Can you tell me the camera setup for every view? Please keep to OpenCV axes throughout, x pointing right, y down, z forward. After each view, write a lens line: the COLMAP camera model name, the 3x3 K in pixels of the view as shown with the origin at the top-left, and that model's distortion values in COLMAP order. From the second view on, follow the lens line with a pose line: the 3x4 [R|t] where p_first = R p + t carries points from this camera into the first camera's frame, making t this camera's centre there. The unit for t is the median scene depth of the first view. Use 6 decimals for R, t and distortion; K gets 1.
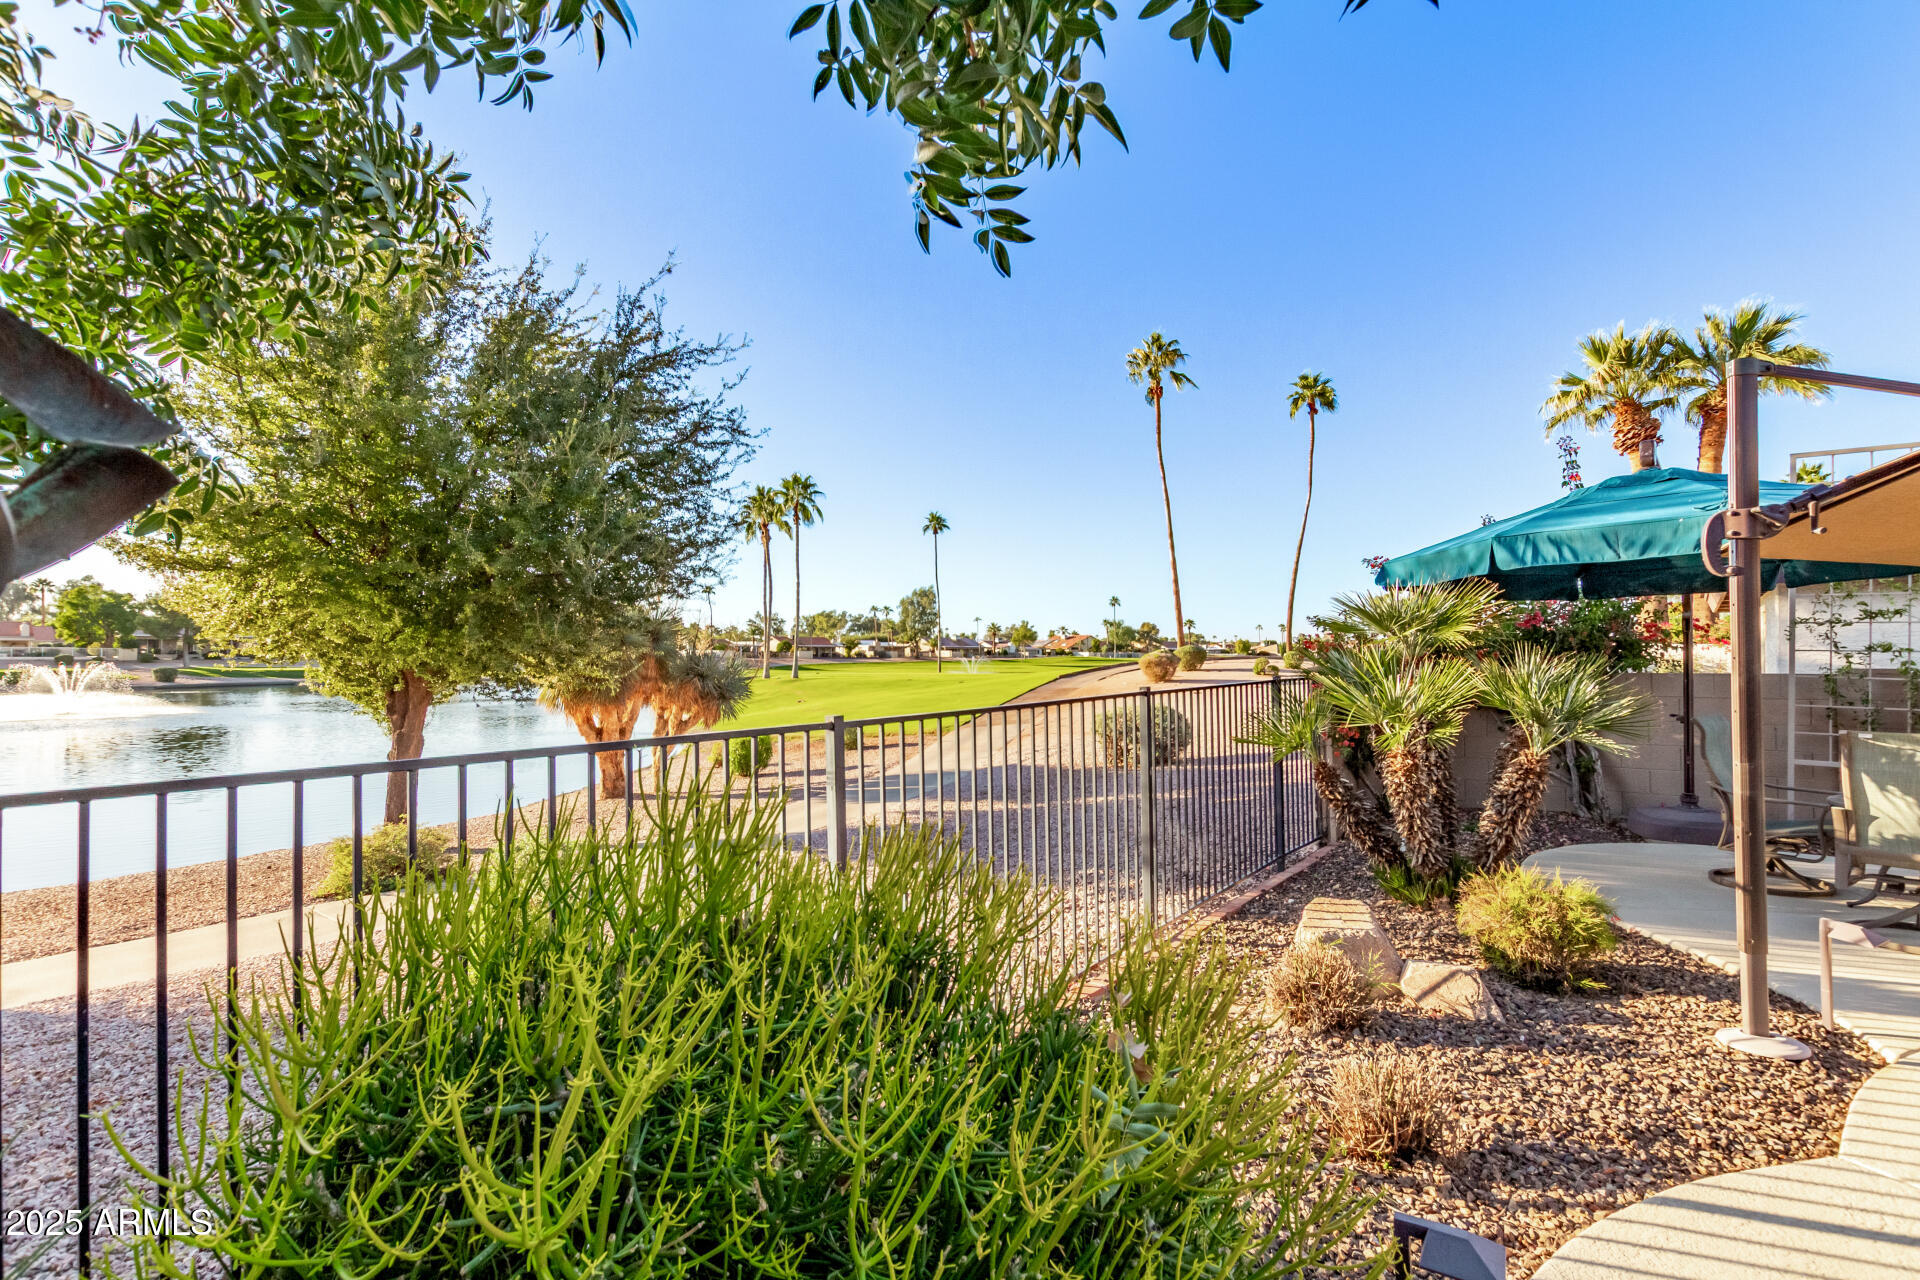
lens RADIAL K [[888.9, 0, 955.5], [0, 888.9, 630.8], [0, 0, 1]] dist [0.008703, -0.005482]
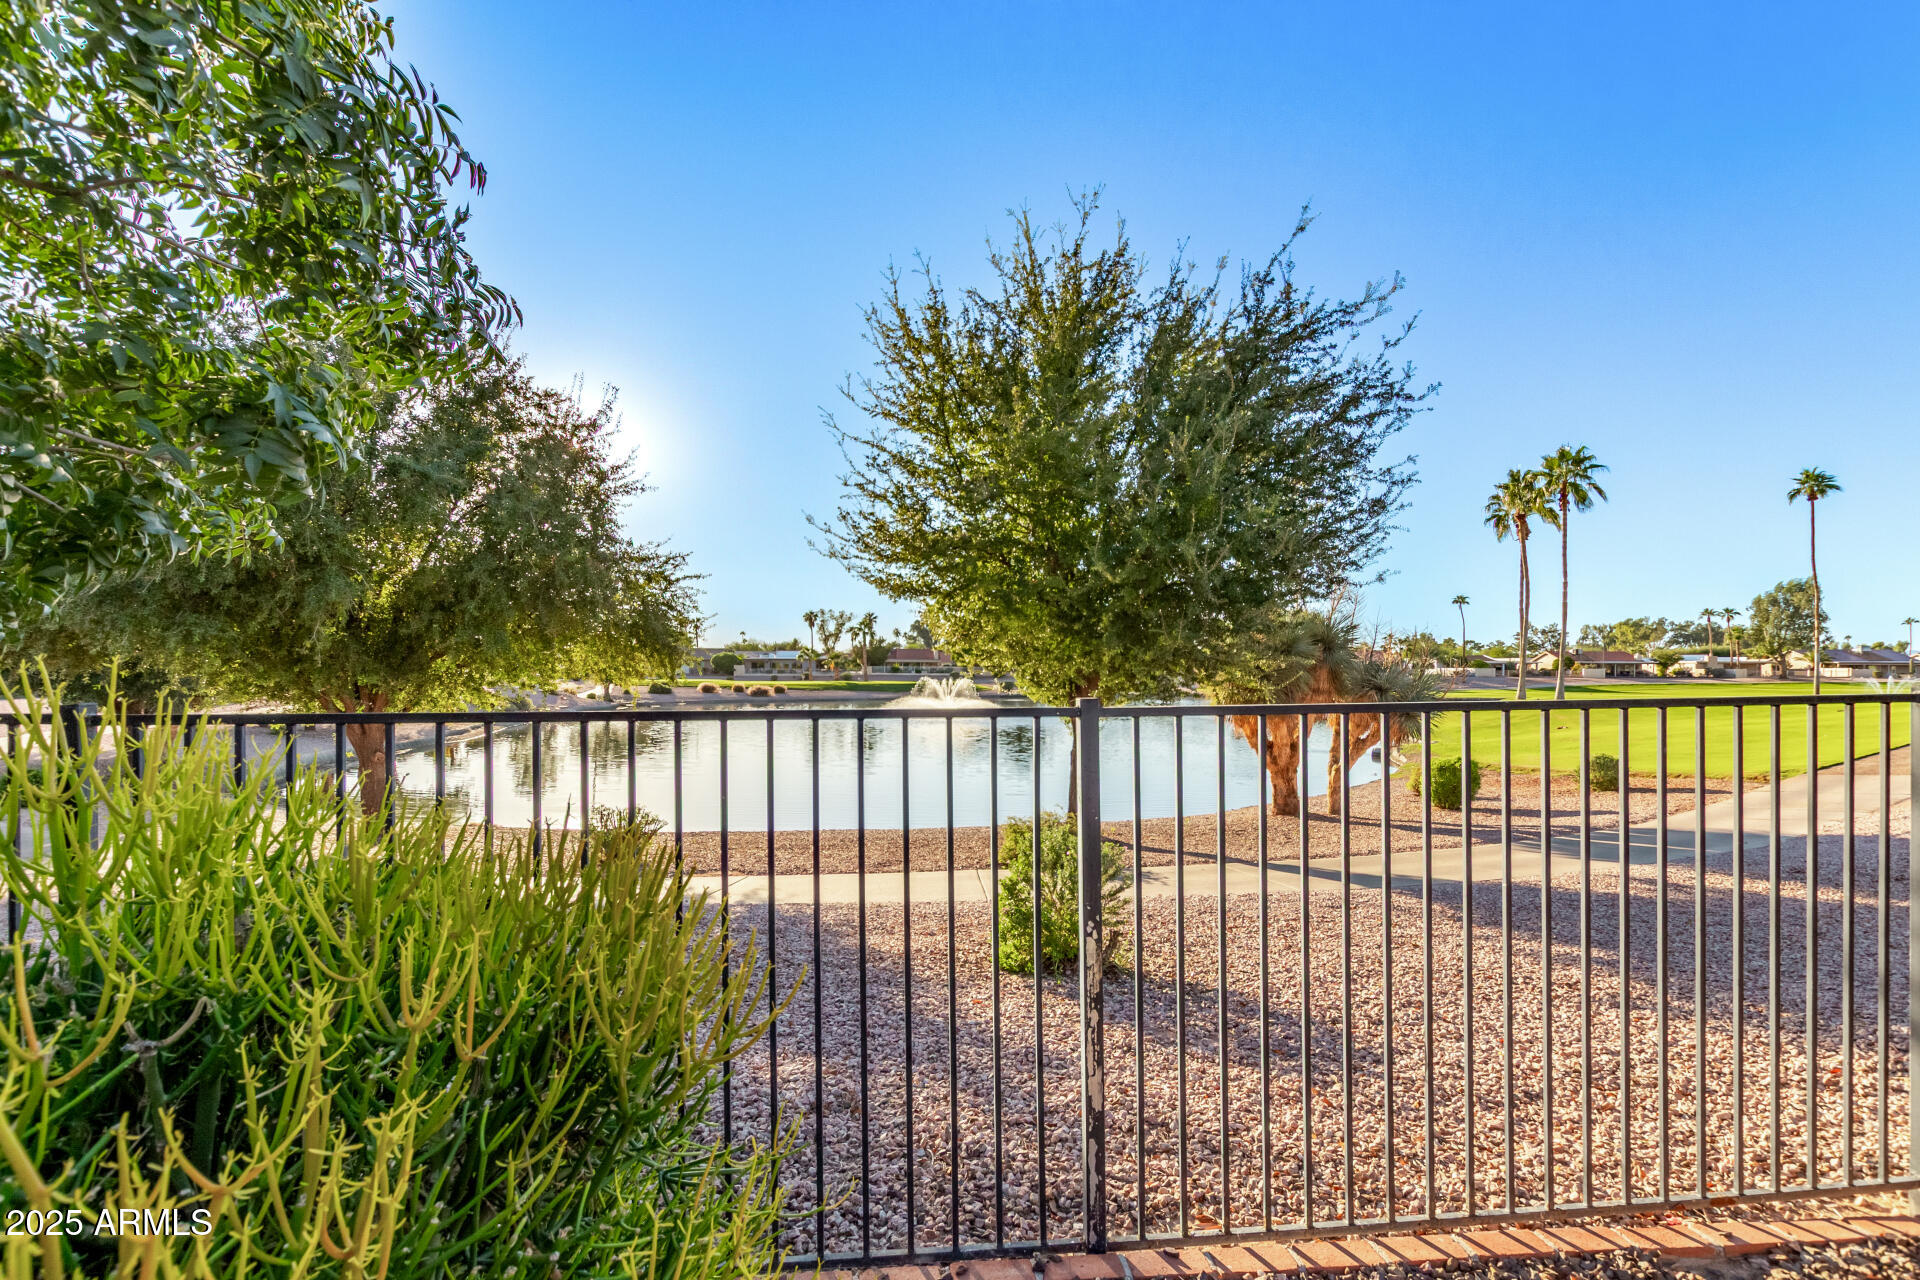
lens RADIAL K [[888.9, 0, 976.2], [0, 888.9, 687.5], [0, 0, 1]] dist [0.008703, -0.005482]
pose [[0.696902, 0.012126, -0.717064, 0.085155], [0.016317, 0.999330, 0.032758, 0.016560], [0.716981, -0.034529, 0.696237, 0.118909]]
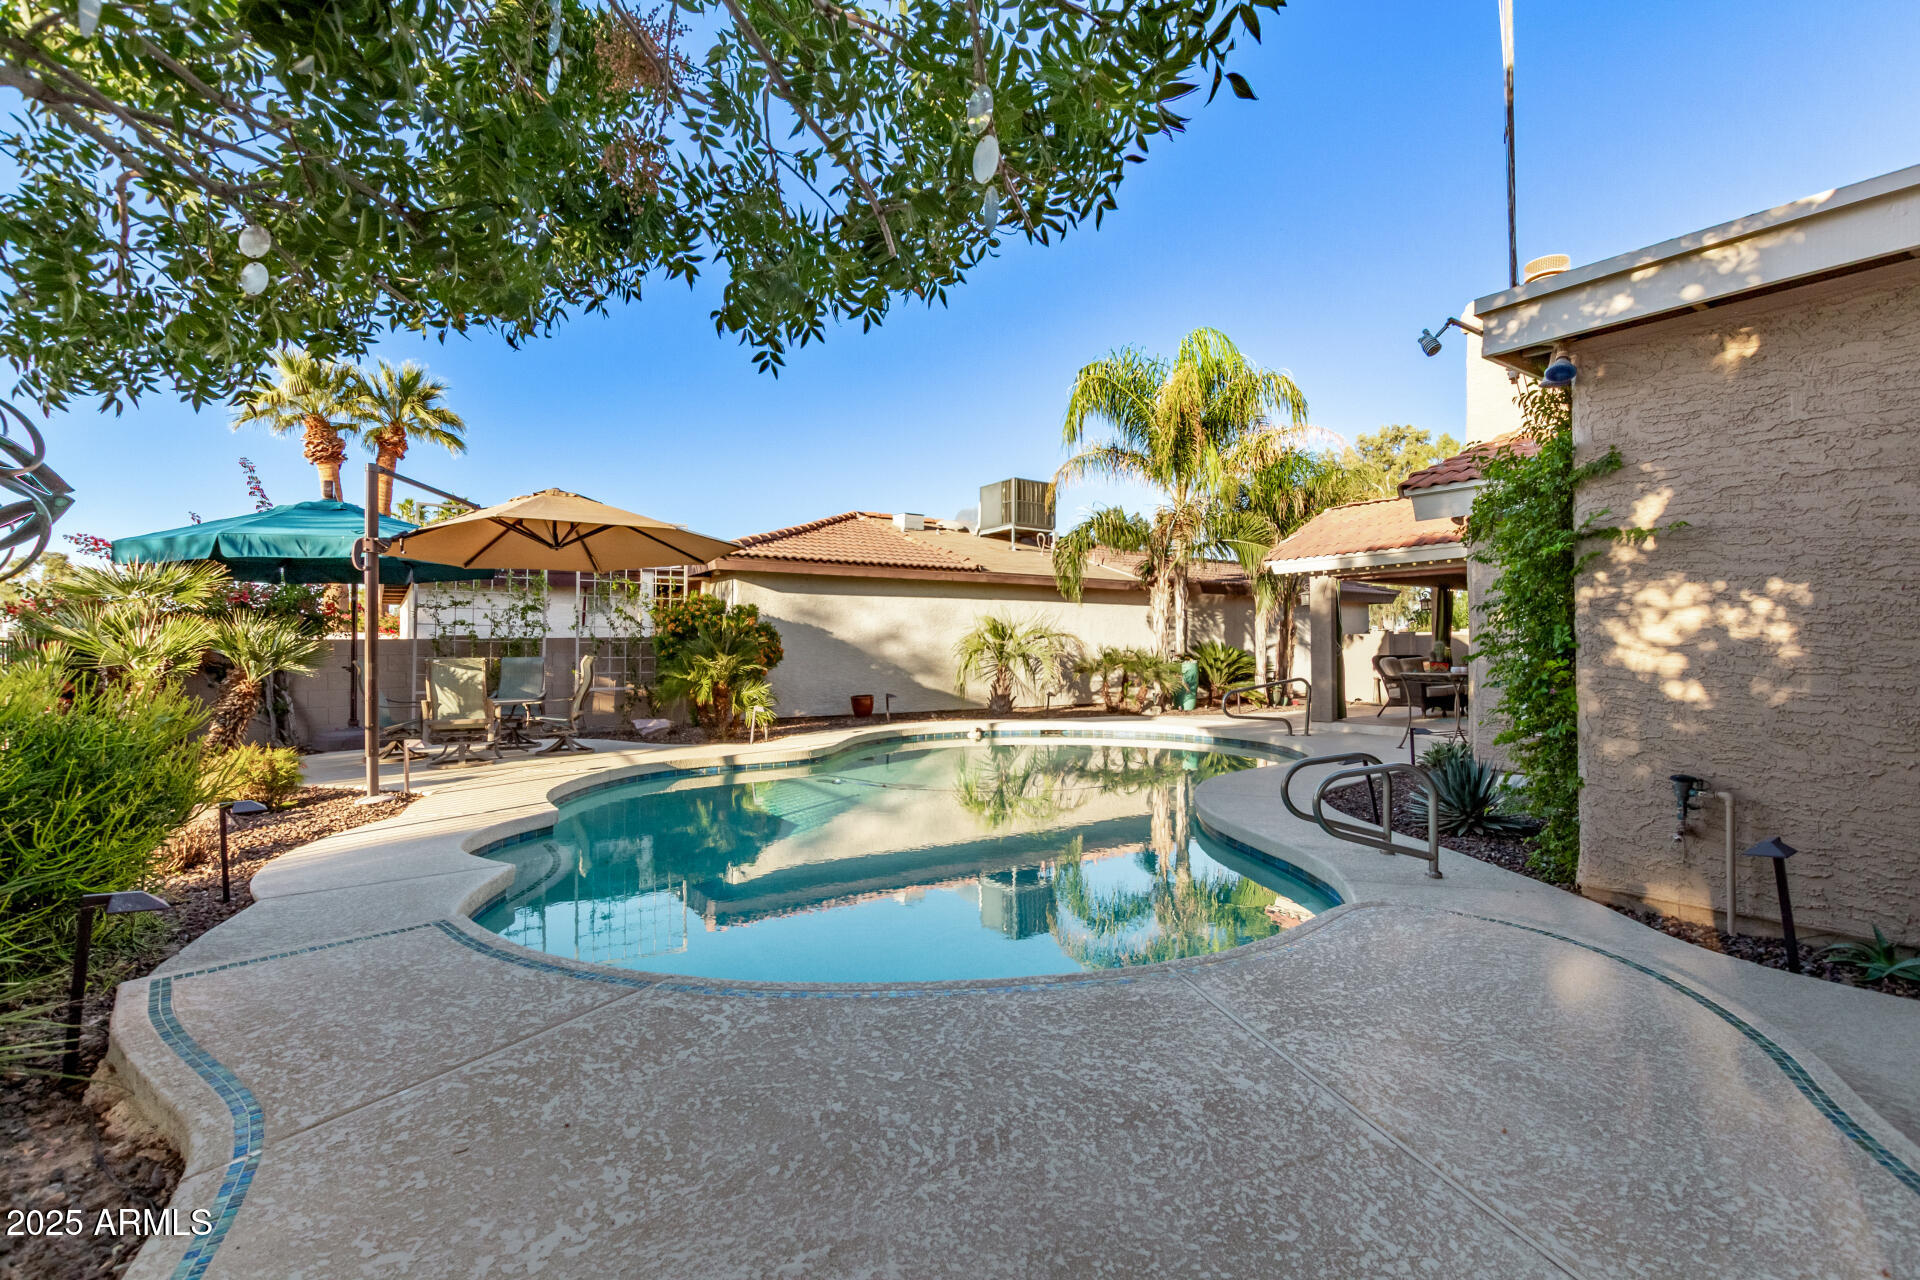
lens RADIAL K [[888.9, 0, 969.5], [0, 888.9, 652.6], [0, 0, 1]] dist [0.008703, -0.005482]
pose [[0.287162, -0.003991, 0.957874, -0.240188], [-0.022213, 0.999695, 0.010825, 0.025834], [-0.957625, -0.024385, 0.286985, -0.320114]]
